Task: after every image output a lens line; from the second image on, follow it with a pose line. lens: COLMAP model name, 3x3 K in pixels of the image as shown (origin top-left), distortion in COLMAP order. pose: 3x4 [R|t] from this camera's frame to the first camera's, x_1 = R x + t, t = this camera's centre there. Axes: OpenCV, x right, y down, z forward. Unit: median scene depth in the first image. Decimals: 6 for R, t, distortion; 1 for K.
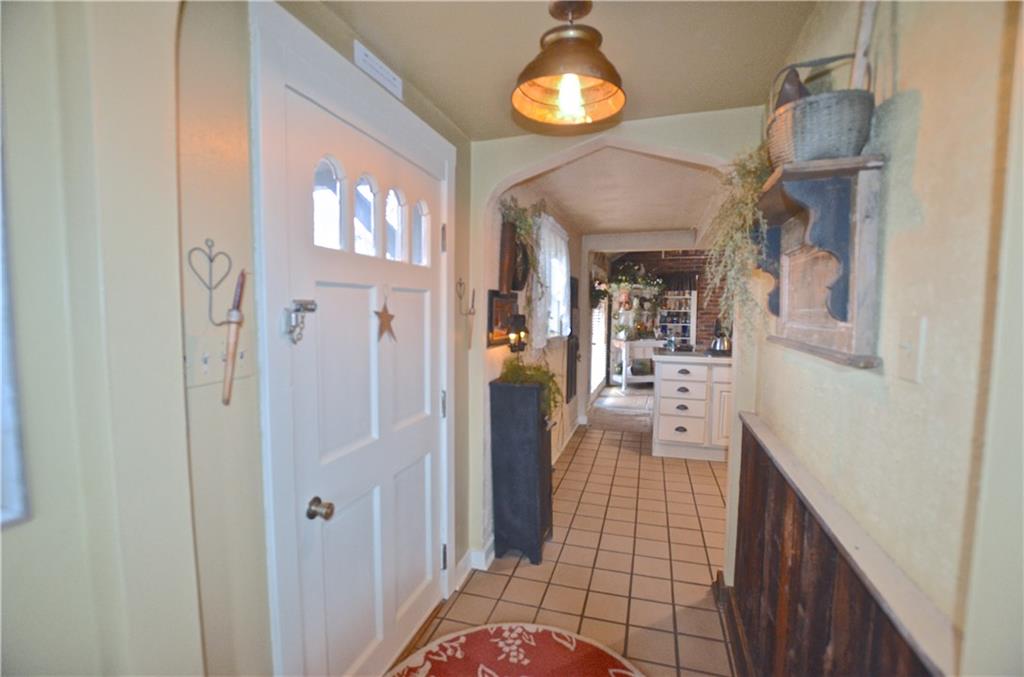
lens RADIAL K [[453.6, 0, 509.9], [0, 453.6, 344.6], [0, 0, 1]] dist [-0.022957, 0.000754]
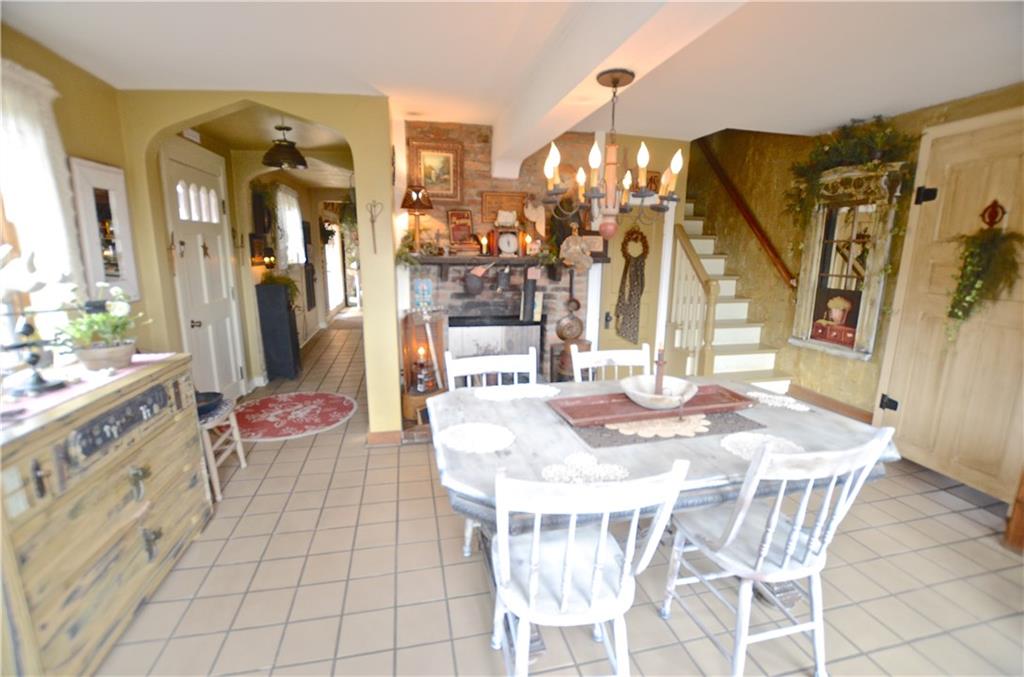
lens RADIAL K [[453.6, 0, 509.9], [0, 453.6, 344.6], [0, 0, 1]] dist [-0.022957, 0.000754]
pose [[0.864339, -0.101606, 0.492539, -0.054692], [0.032239, 0.988558, 0.147355, 0.061736], [-0.501876, -0.111486, 0.857725, -0.796318]]
